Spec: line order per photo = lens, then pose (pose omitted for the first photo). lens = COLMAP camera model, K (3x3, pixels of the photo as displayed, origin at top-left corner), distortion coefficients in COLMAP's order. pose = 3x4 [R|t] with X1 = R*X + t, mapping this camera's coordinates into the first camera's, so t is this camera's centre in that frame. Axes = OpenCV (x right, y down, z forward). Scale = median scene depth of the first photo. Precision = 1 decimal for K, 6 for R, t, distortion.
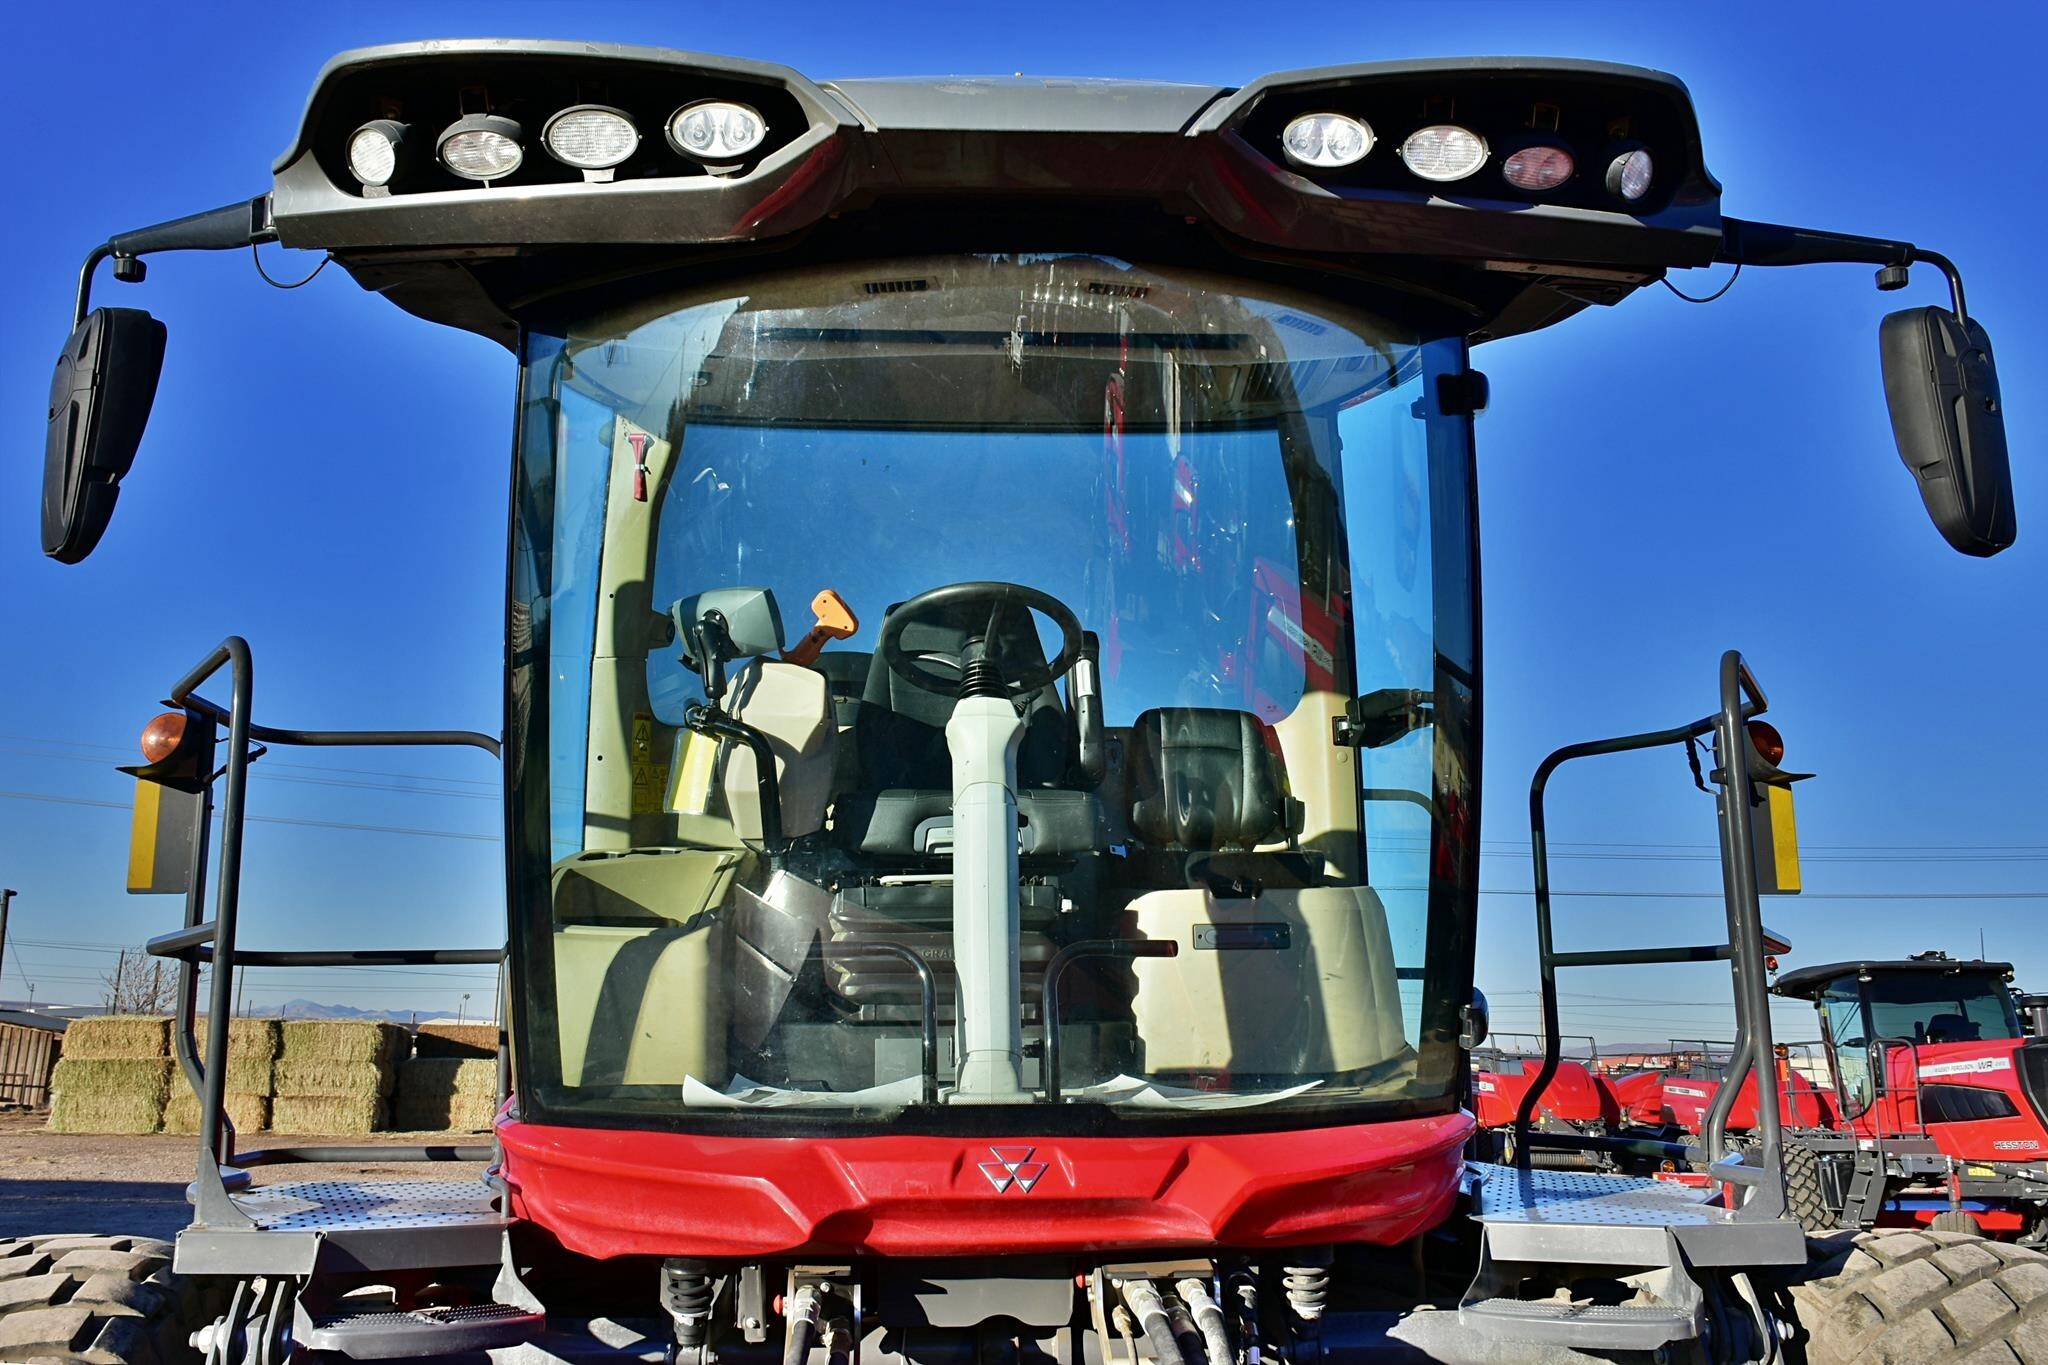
lens RADIAL K [[1840.2, 0, 977.7], [0, 1840.2, 622.7], [0, 0, 1]] dist [-0.018303, -0.007056]
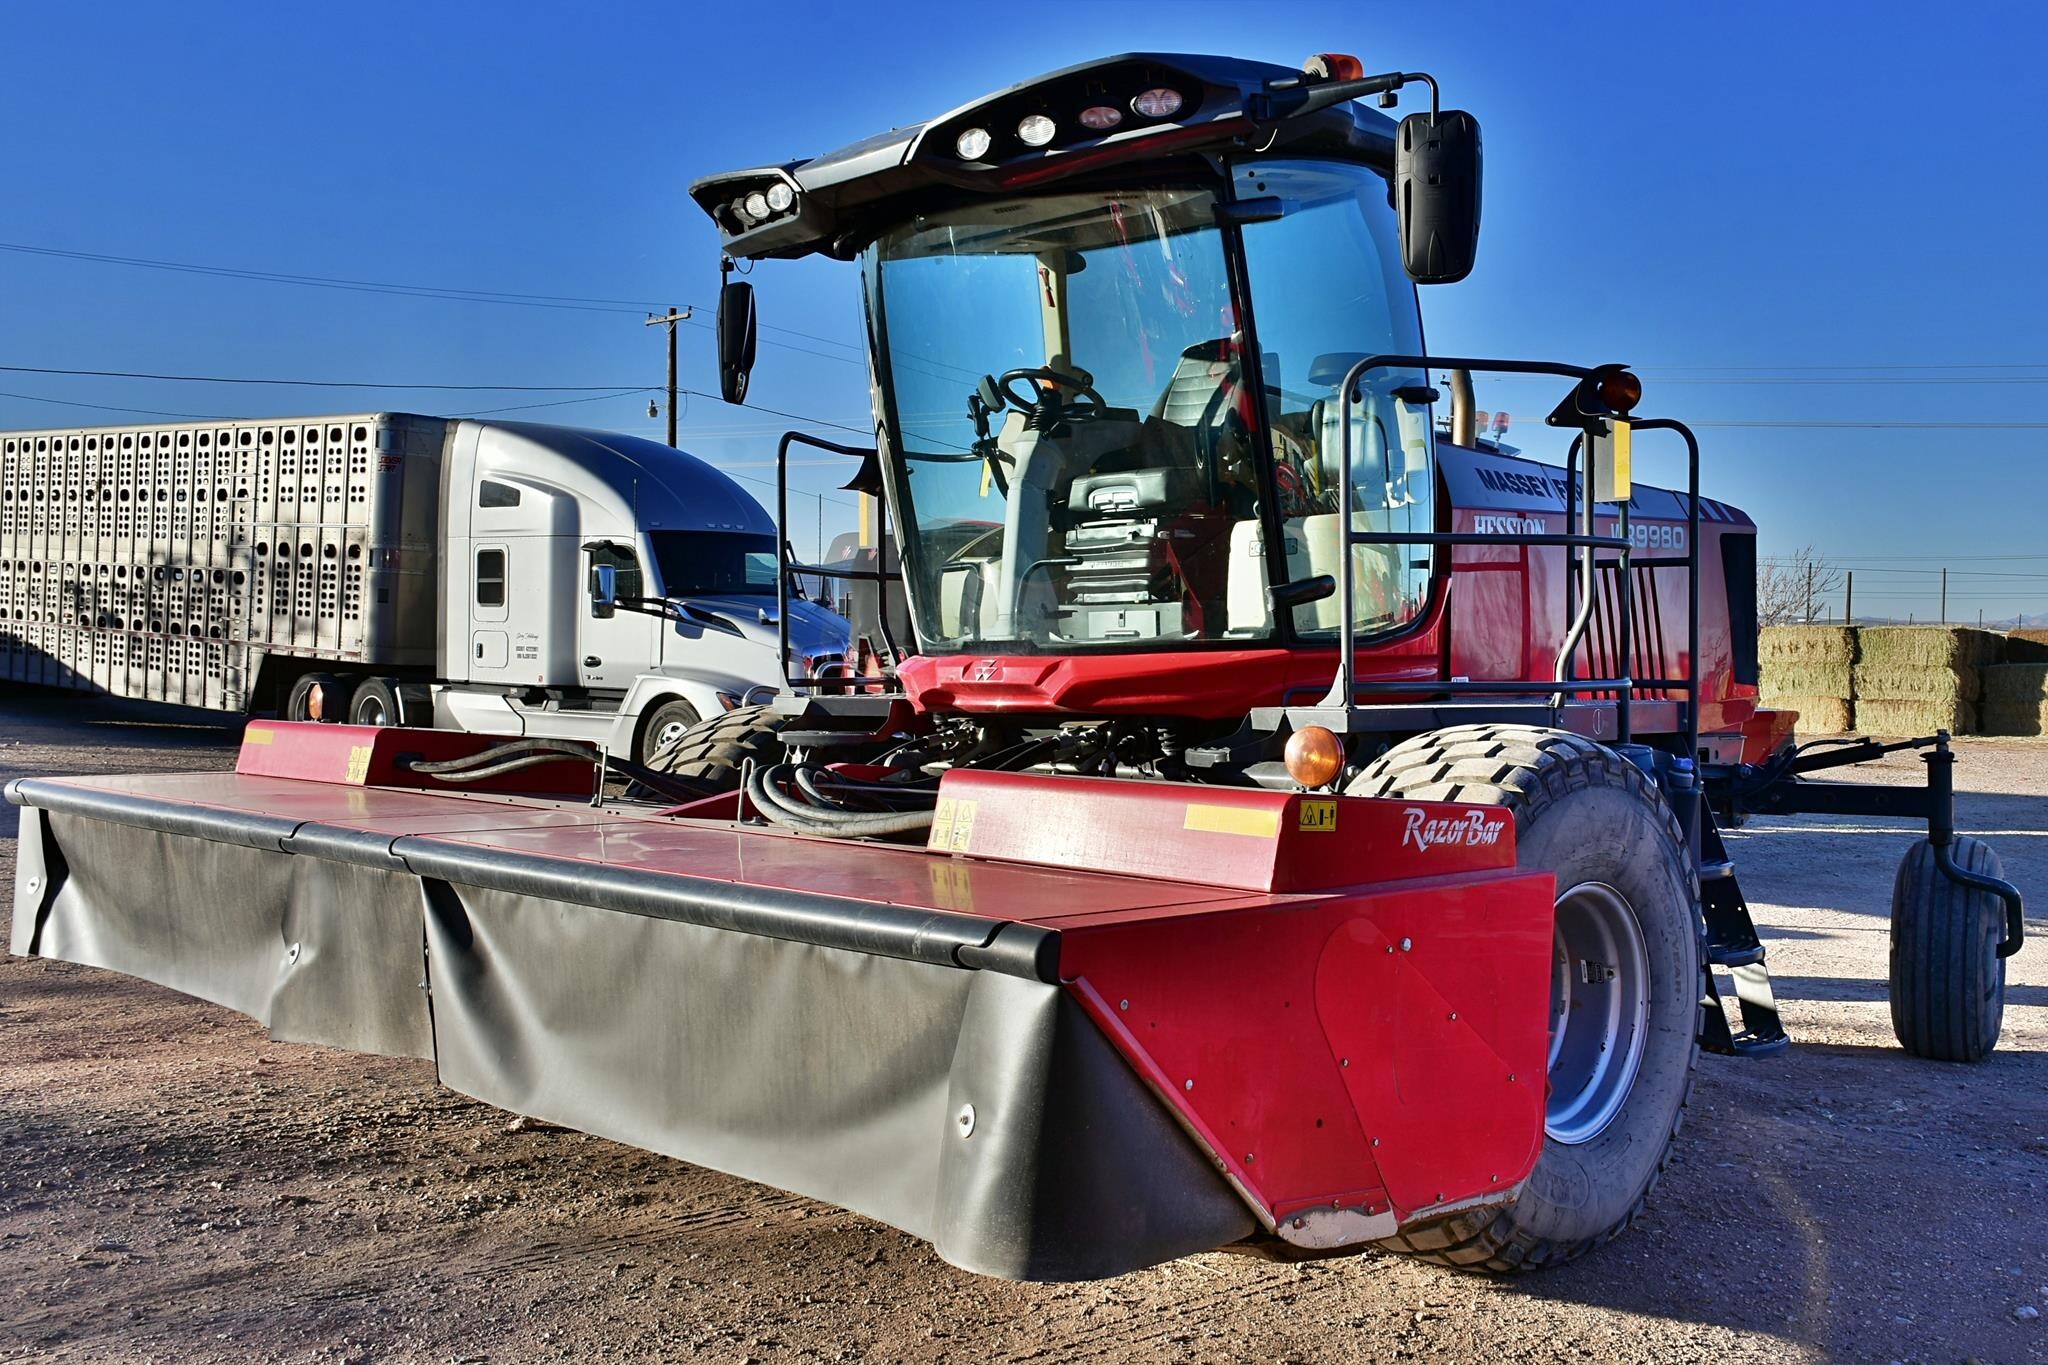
lens RADIAL K [[1973.0, 0, 1107.9], [0, 1973.0, 678.3], [0, 0, 1]] dist [-0.009487, 0.002265]
pose [[0.688058, 0.009084, -0.725599, 1.417615], [0.161730, 0.972851, 0.165542, -0.030998], [0.707404, -0.231254, 0.667908, -0.315270]]
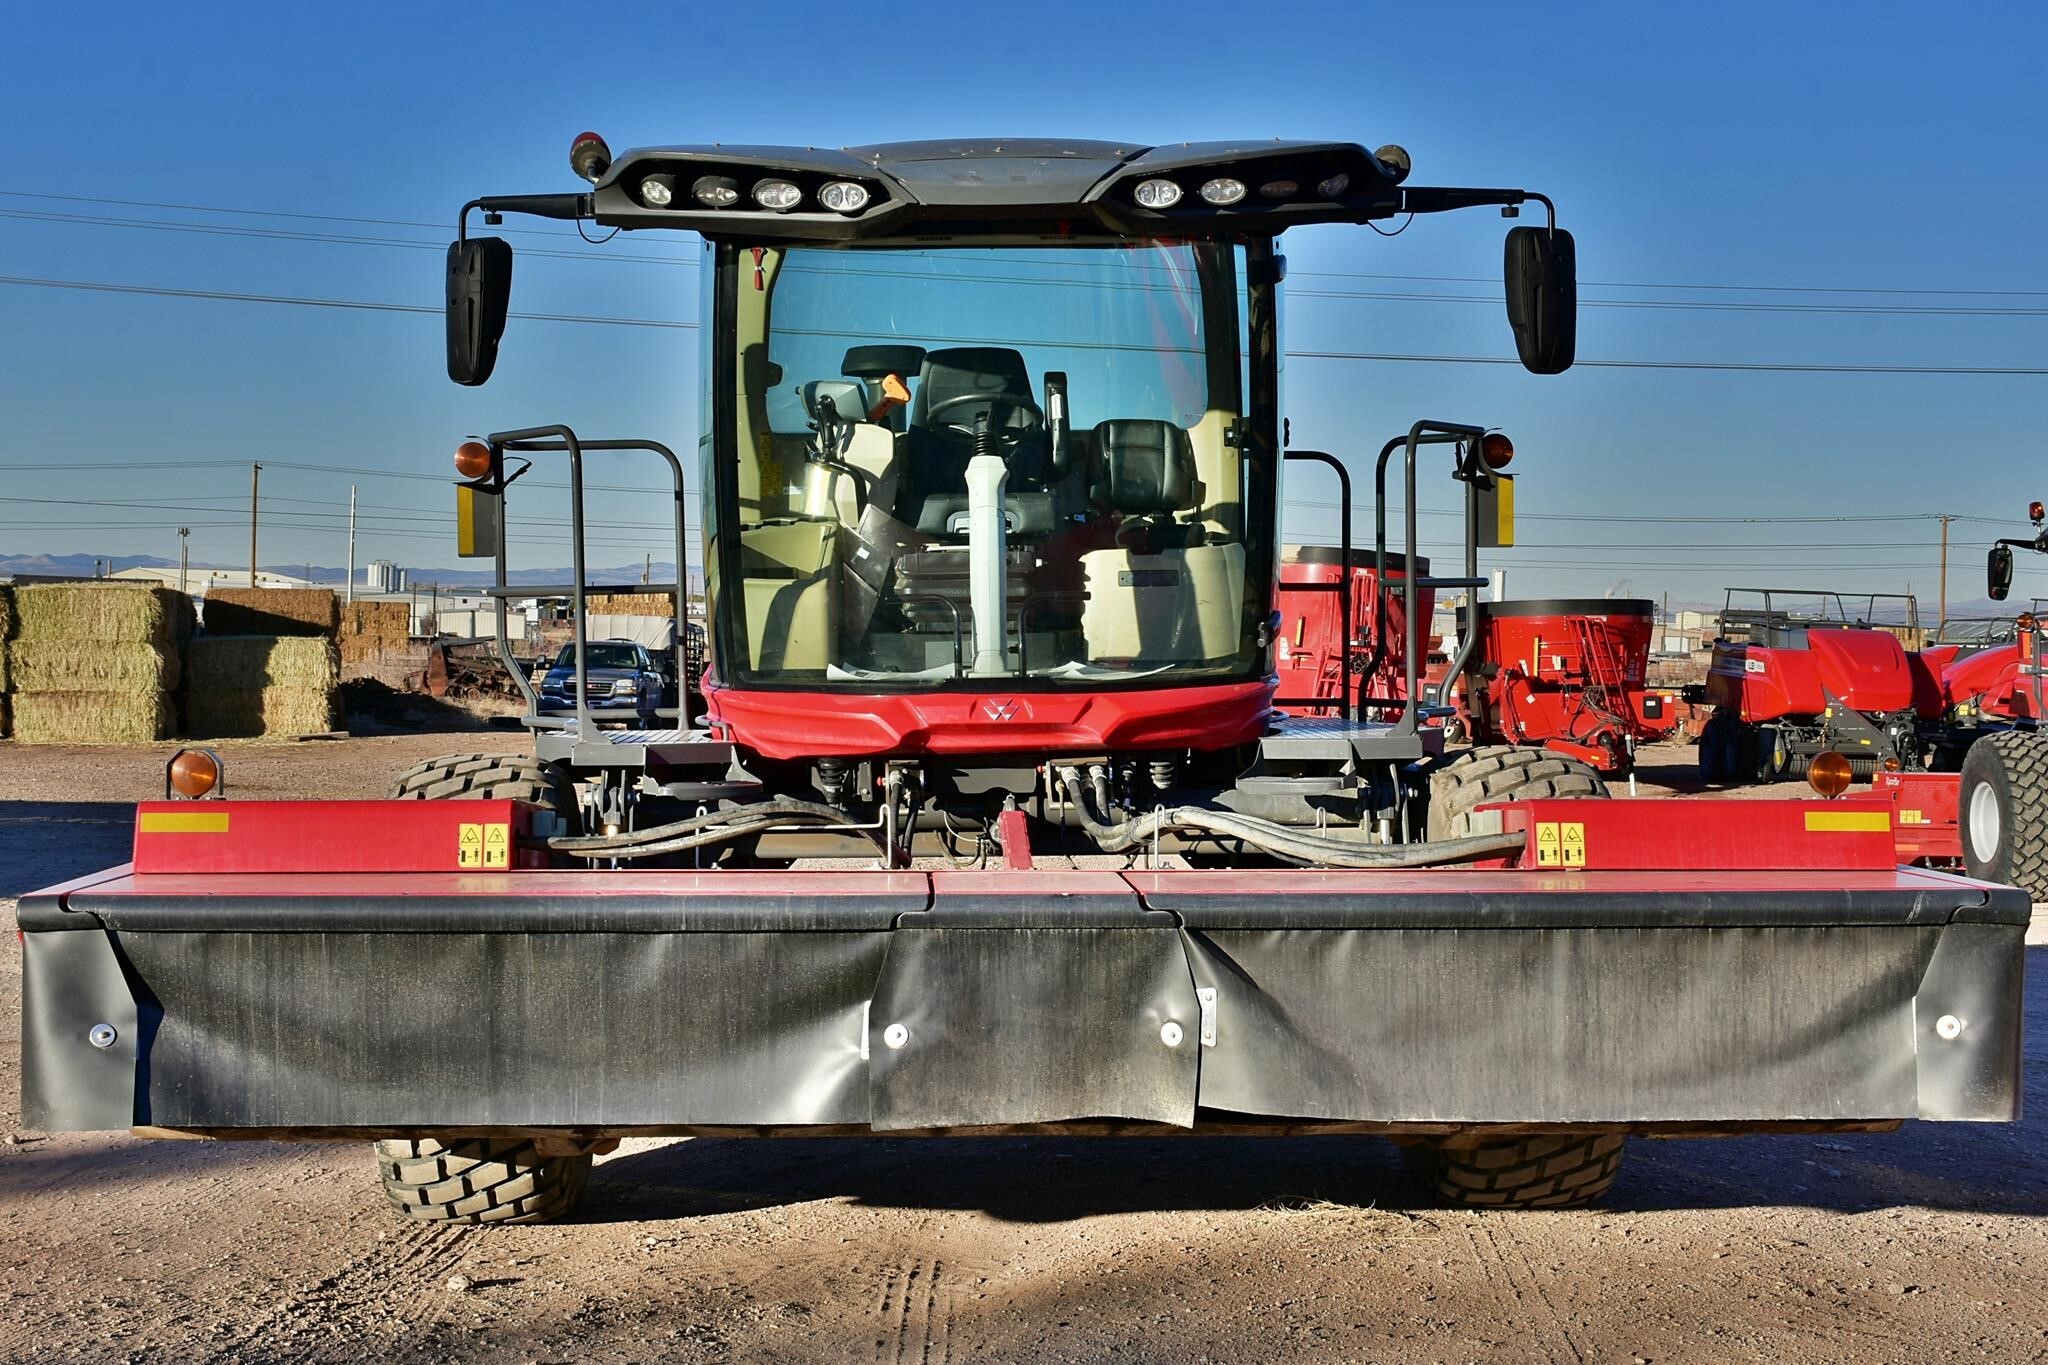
lens RADIAL K [[3208.7, 0, 961.8], [0, 3208.7, 681.7], [0, 0, 1]] dist [0.012488, 0.028474]
pose [[0.999726, -0.006305, -0.022558, 0.045284], [0.011706, 0.968685, 0.248018, -0.484684], [0.020288, -0.248214, 0.968493, -1.926388]]
